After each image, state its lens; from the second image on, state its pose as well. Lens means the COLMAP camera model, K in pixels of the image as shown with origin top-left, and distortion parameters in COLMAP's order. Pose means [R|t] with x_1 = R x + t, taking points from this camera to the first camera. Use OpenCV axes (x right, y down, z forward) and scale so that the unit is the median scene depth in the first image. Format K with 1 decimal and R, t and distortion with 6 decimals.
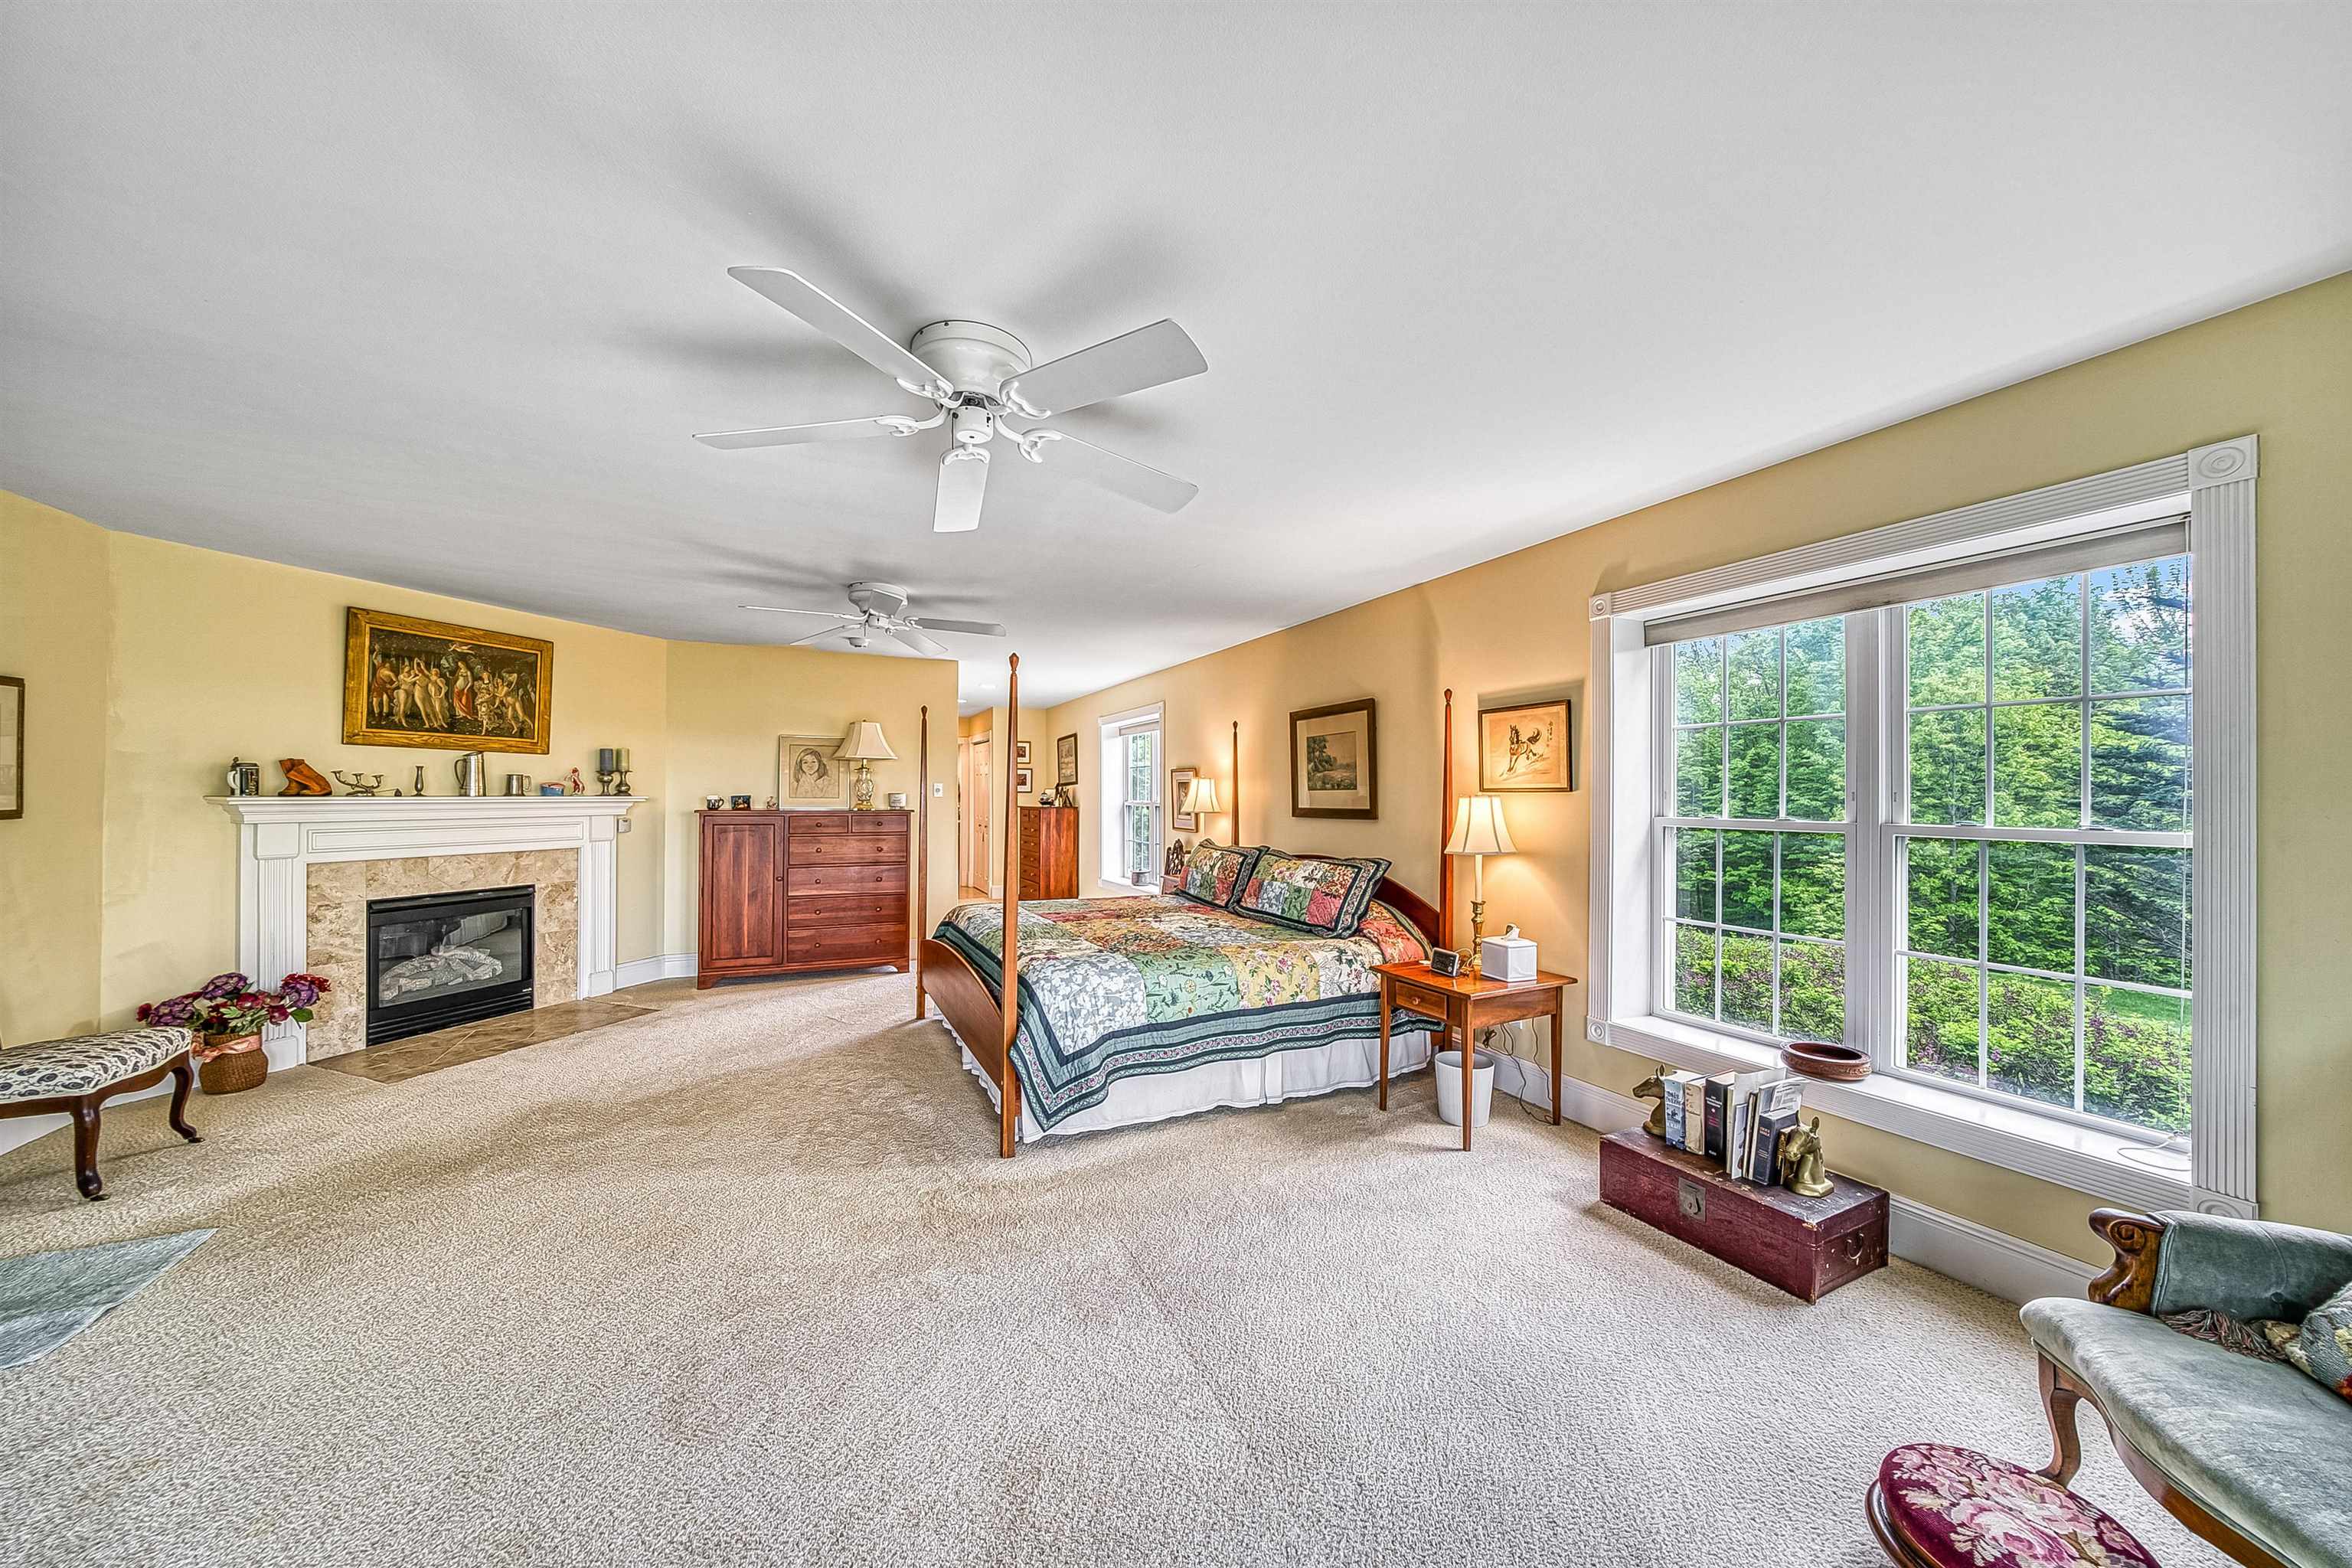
lens RADIAL K [[804.2, 0, 1166.5], [0, 804.2, 793.7], [0, 0, 1]] dist [-0.022148, 0.000536]
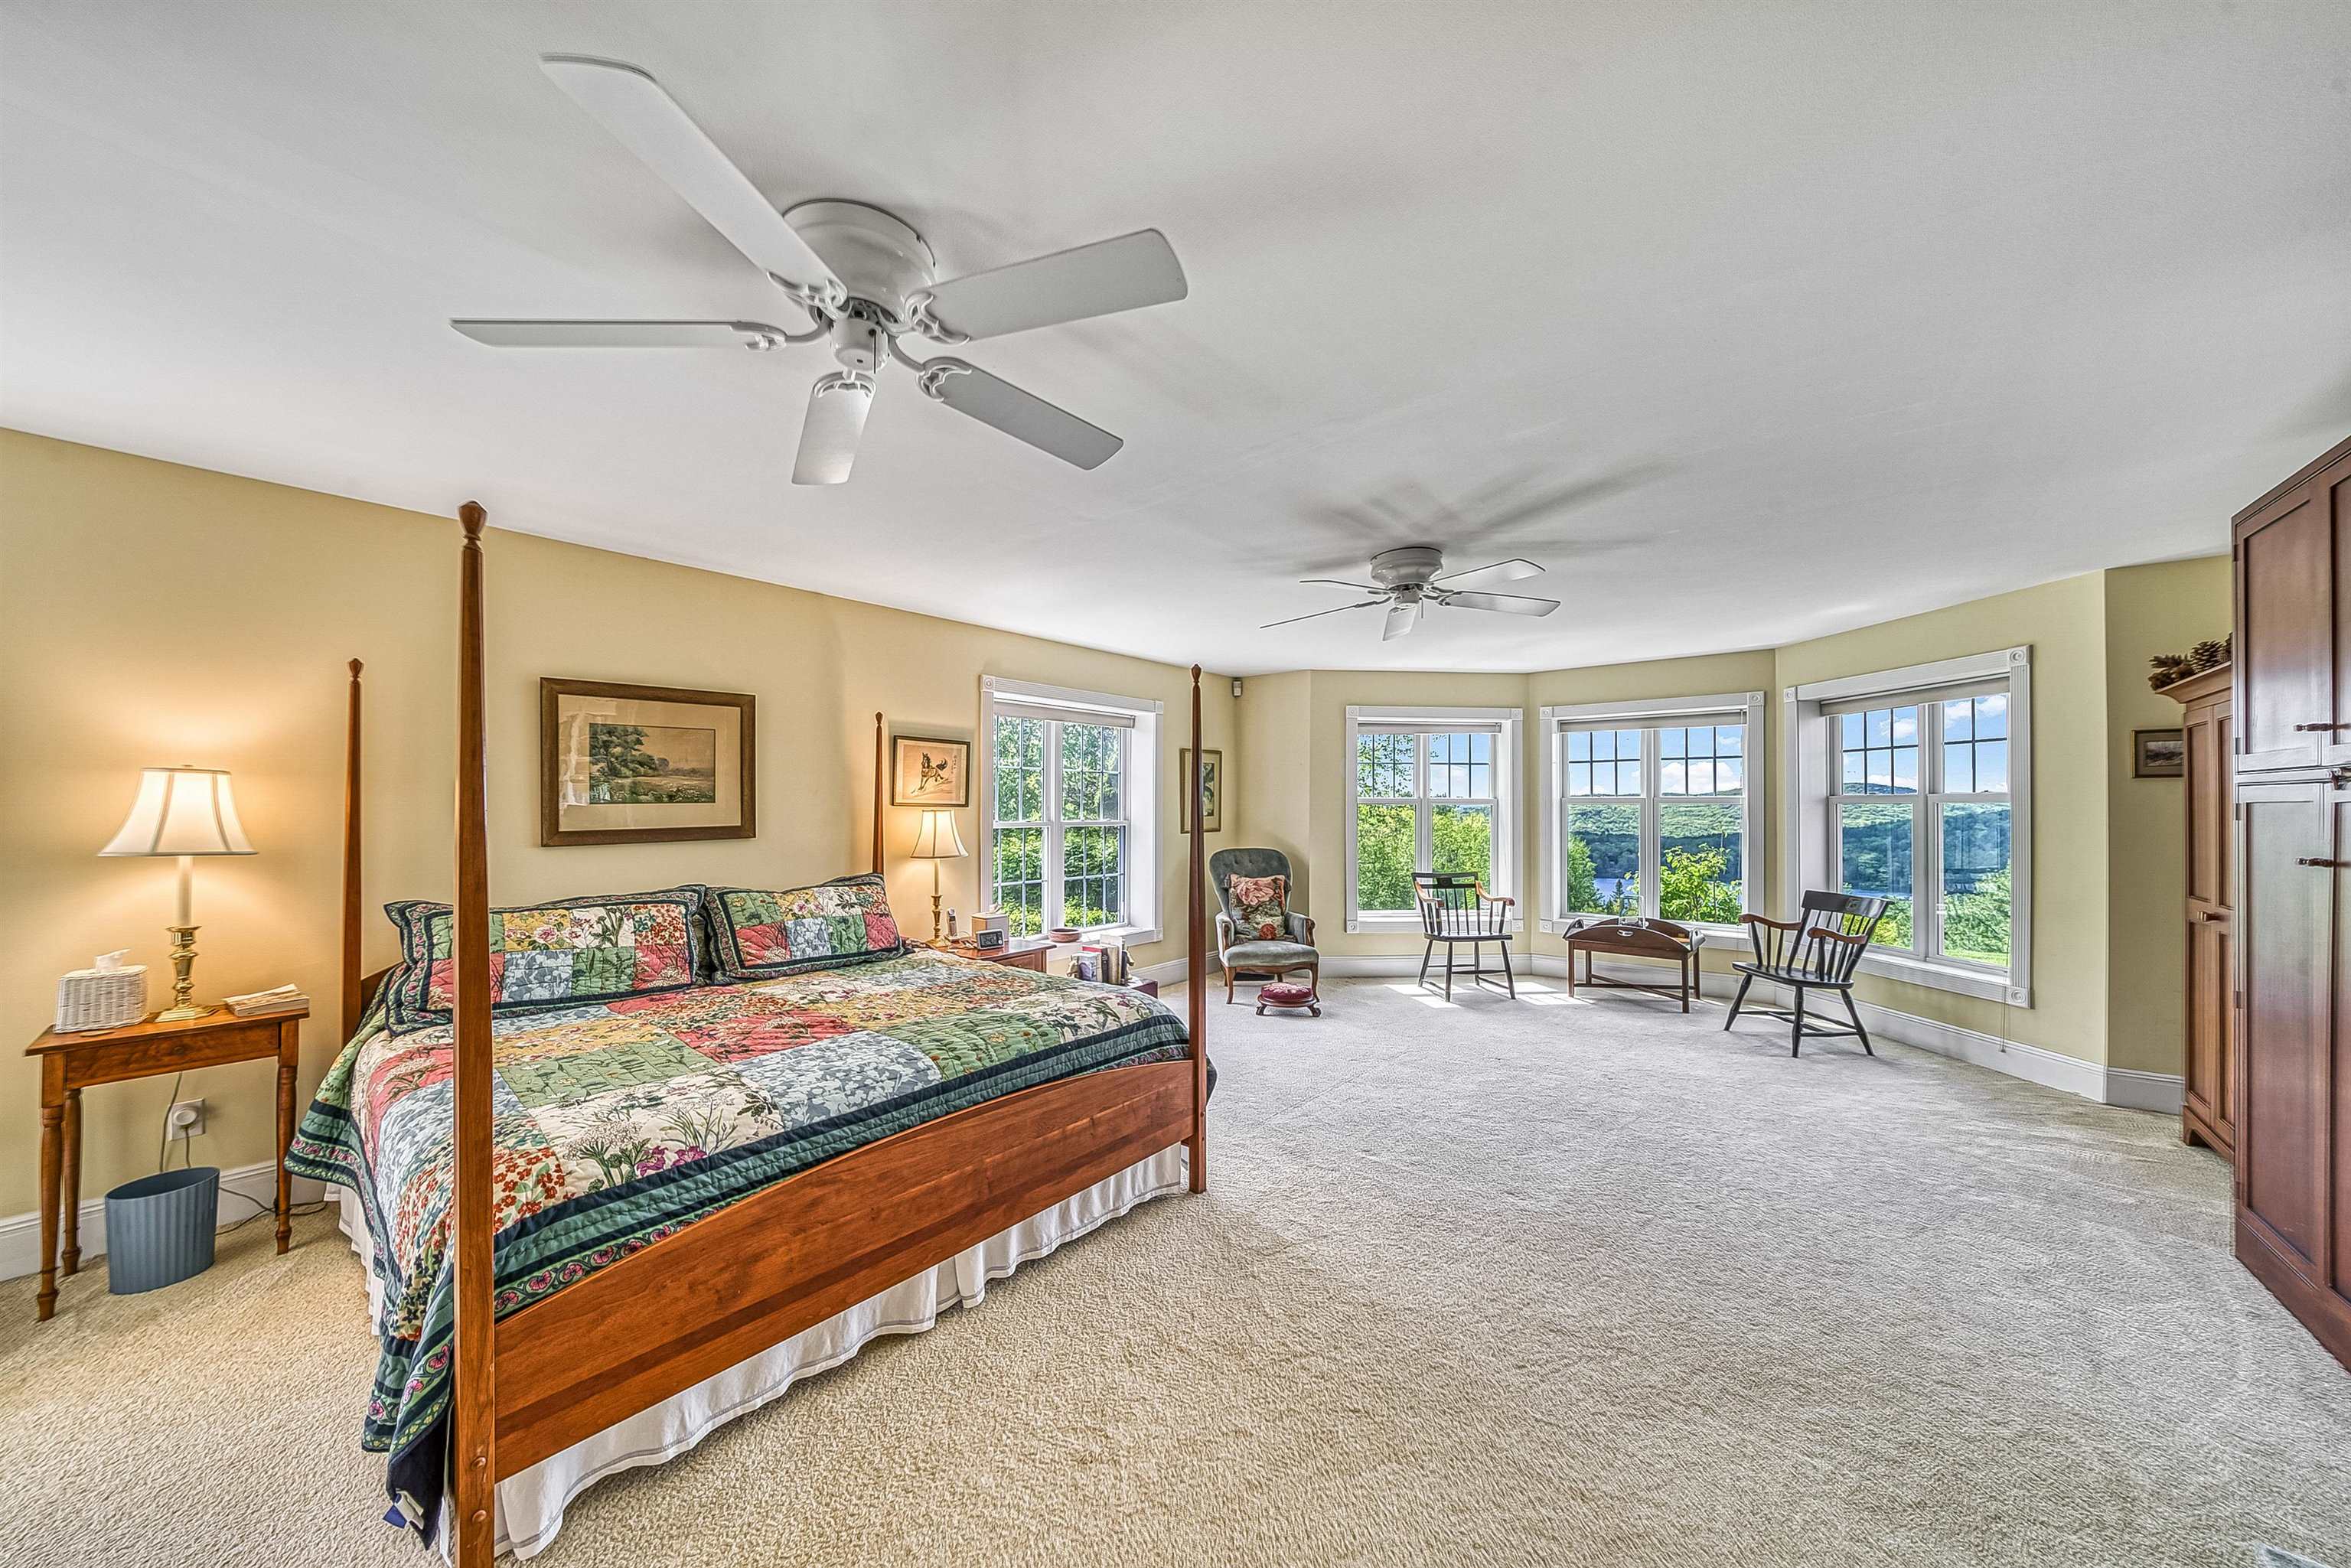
lens RADIAL K [[803.8, 0, 1163.0], [0, 803.8, 803.5], [0, 0, 1]] dist [-0.022148, 0.000536]
pose [[-0.410366, -0.008015, 0.911886, -0.769870], [-0.010056, 0.999940, 0.004264, -0.014103], [-0.911865, -0.007421, -0.410422, 1.040550]]
